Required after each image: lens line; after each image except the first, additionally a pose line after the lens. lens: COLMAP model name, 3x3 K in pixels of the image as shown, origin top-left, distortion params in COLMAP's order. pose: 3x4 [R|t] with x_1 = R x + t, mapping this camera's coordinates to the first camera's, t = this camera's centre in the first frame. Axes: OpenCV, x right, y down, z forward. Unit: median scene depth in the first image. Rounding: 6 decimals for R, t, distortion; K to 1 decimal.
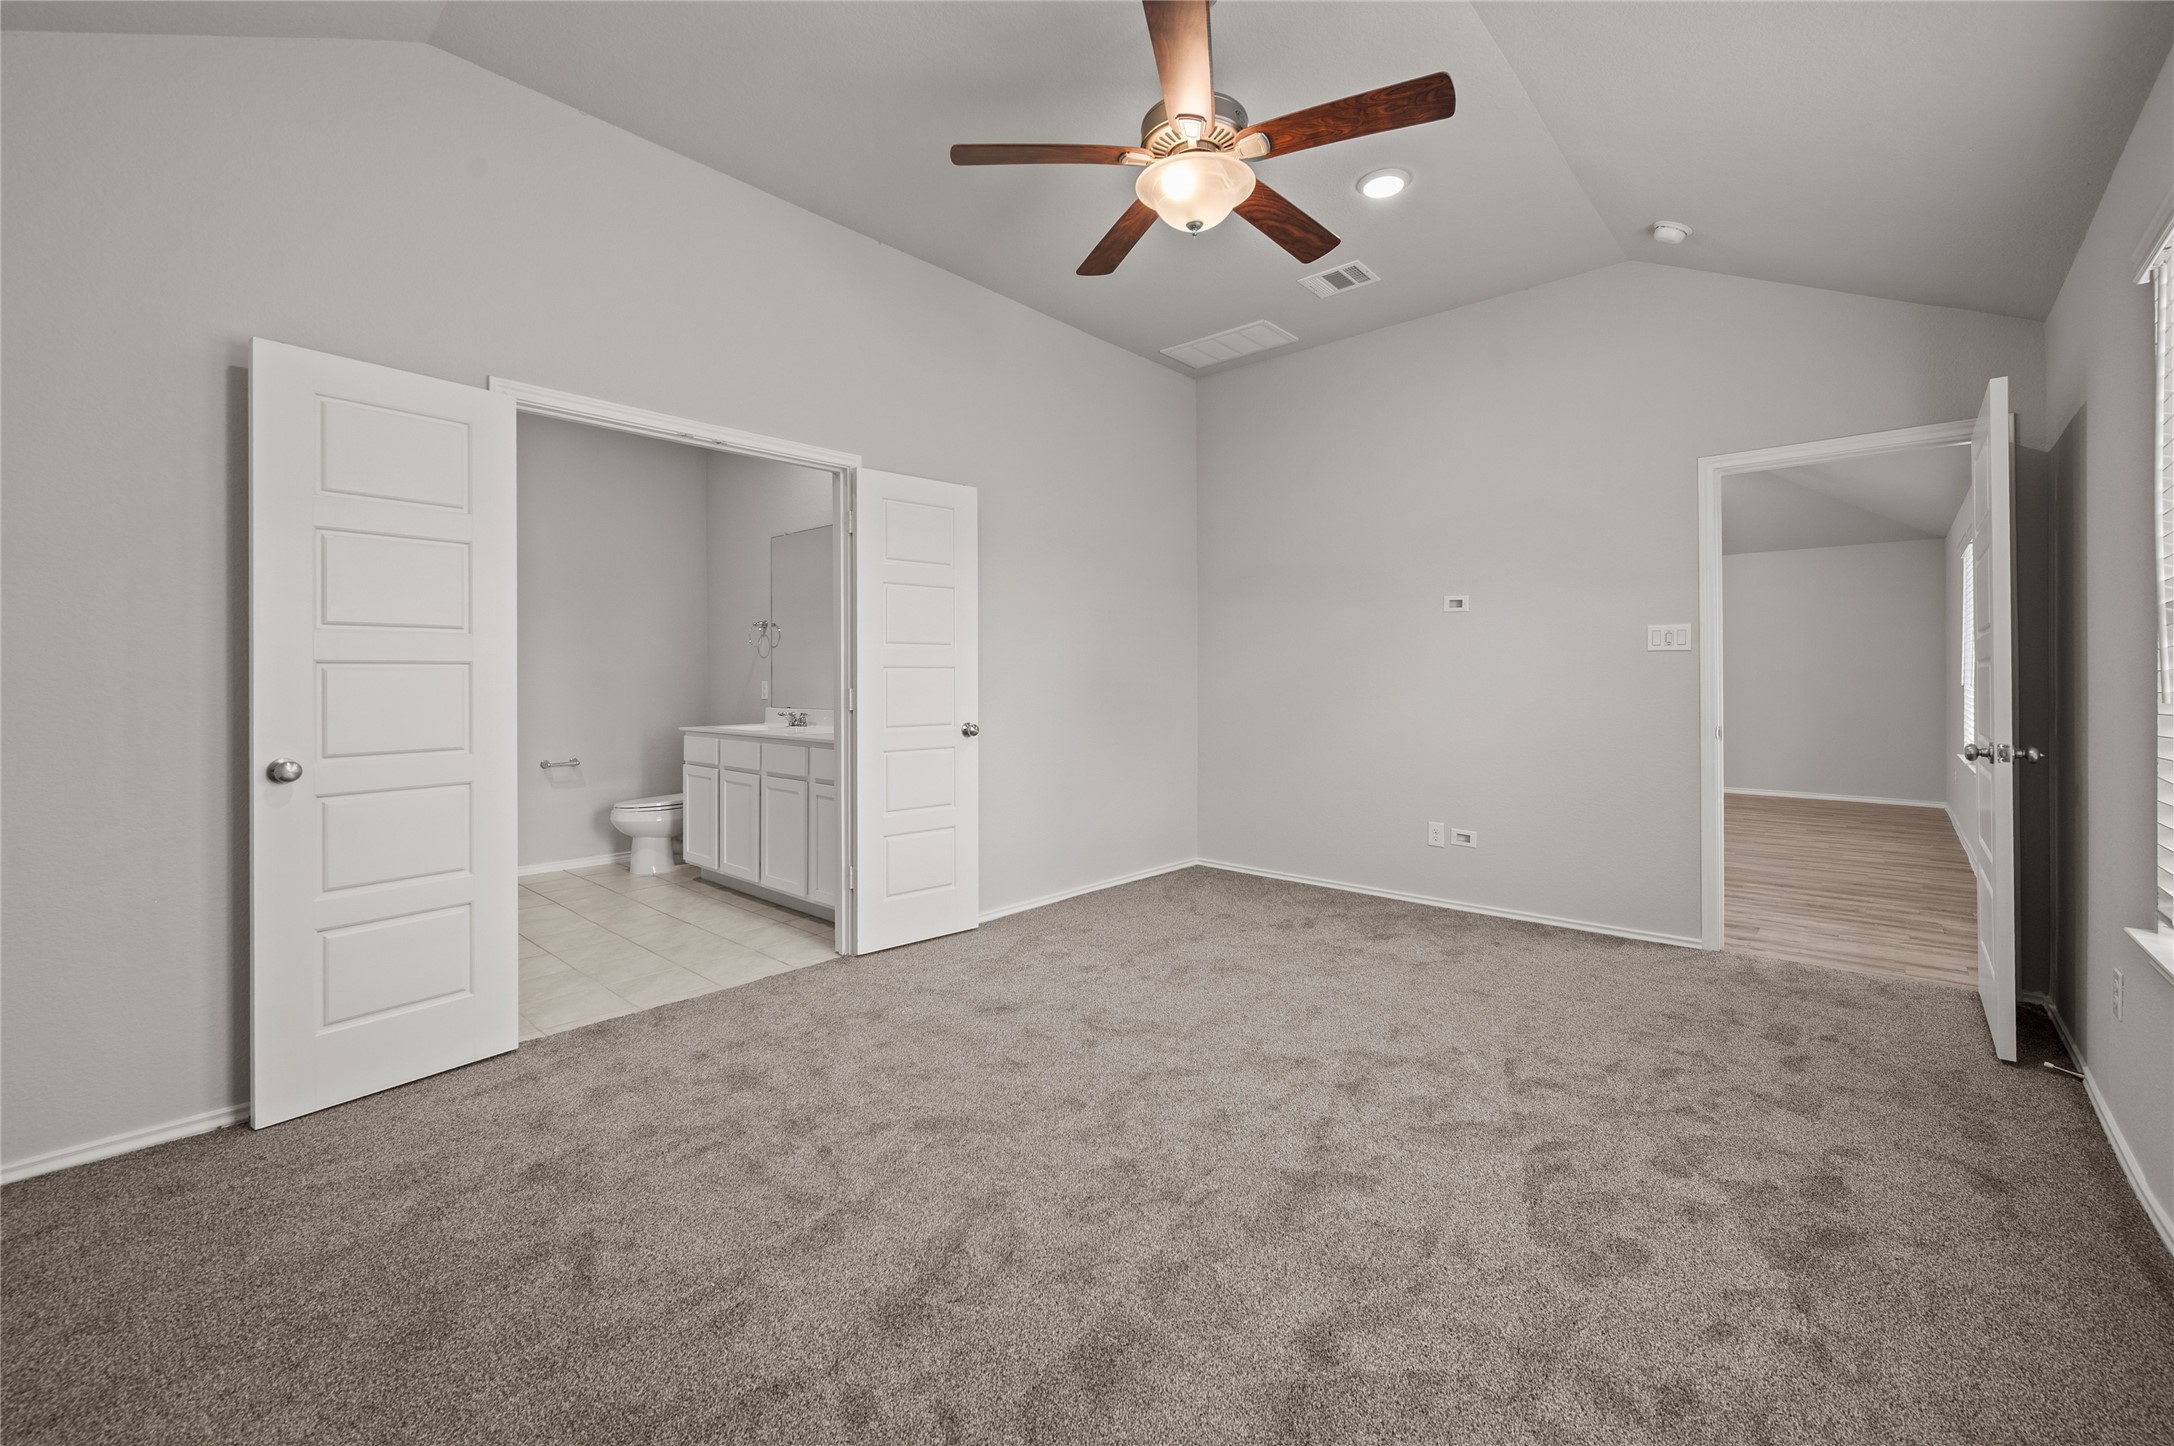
lens RADIAL K [[871.8, 0, 1062.5], [0, 871.8, 676.1], [0, 0, 1]] dist [0.000746, 0.000957]
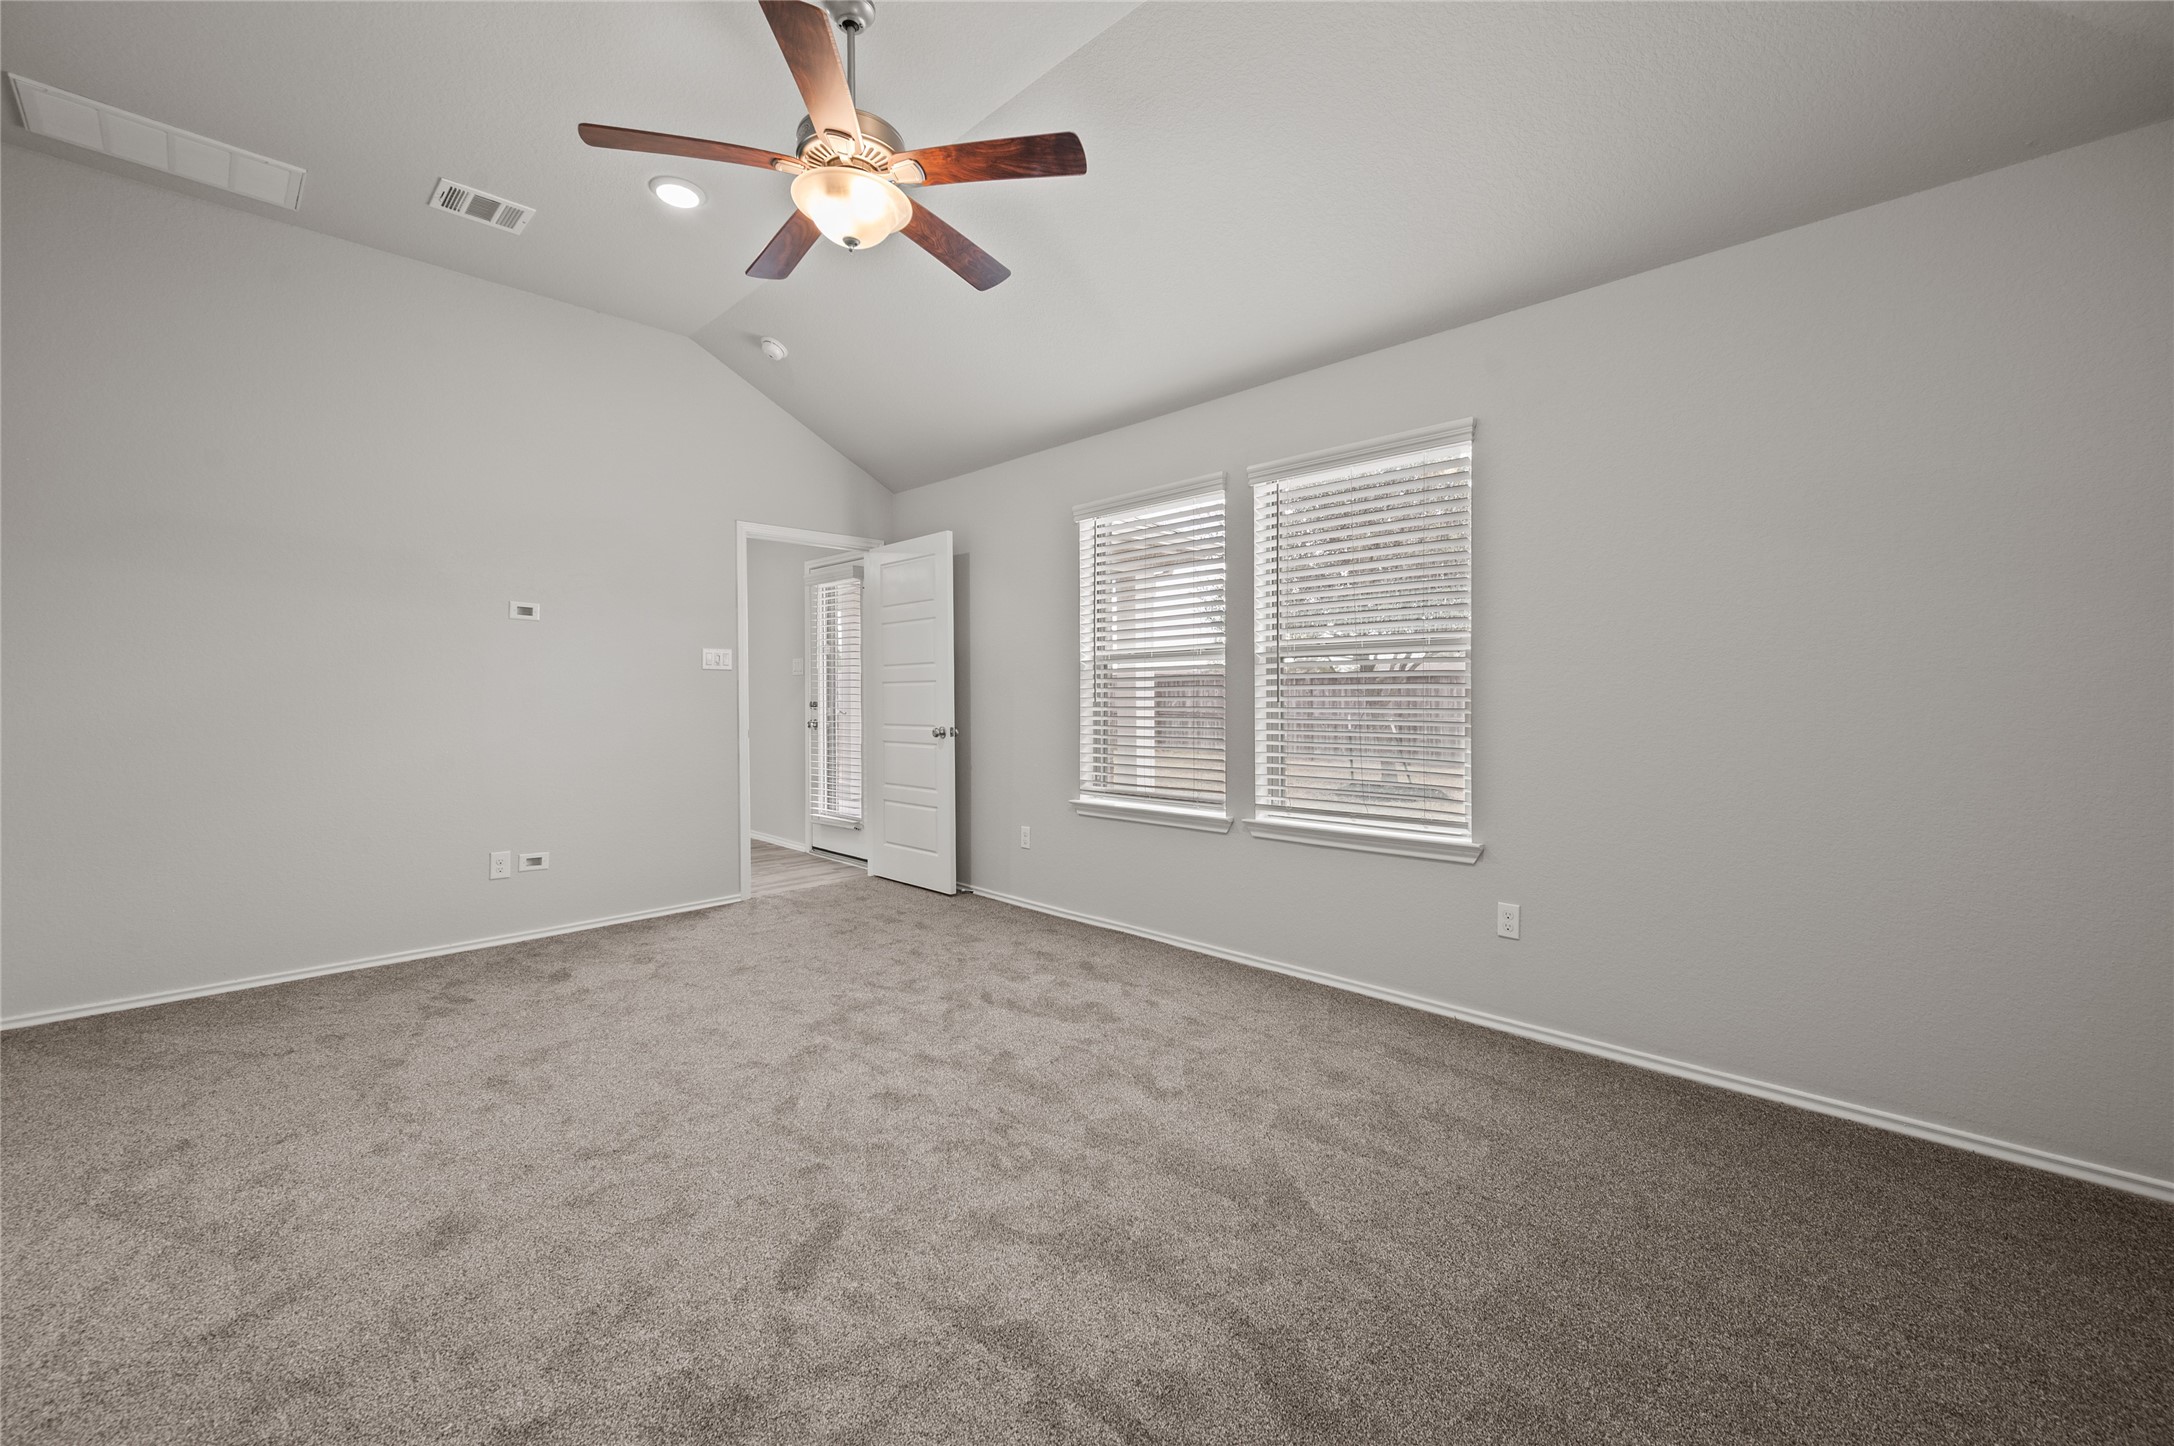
lens RADIAL K [[871.8, 0, 1090.8], [0, 871.8, 704.6], [0, 0, 1]] dist [0.000746, 0.000957]
pose [[0.037858, -0.012706, 0.999202, -0.630015], [-0.002732, 0.999914, 0.012819, 0.003709], [-0.999279, -0.003215, 0.037820, 0.504406]]
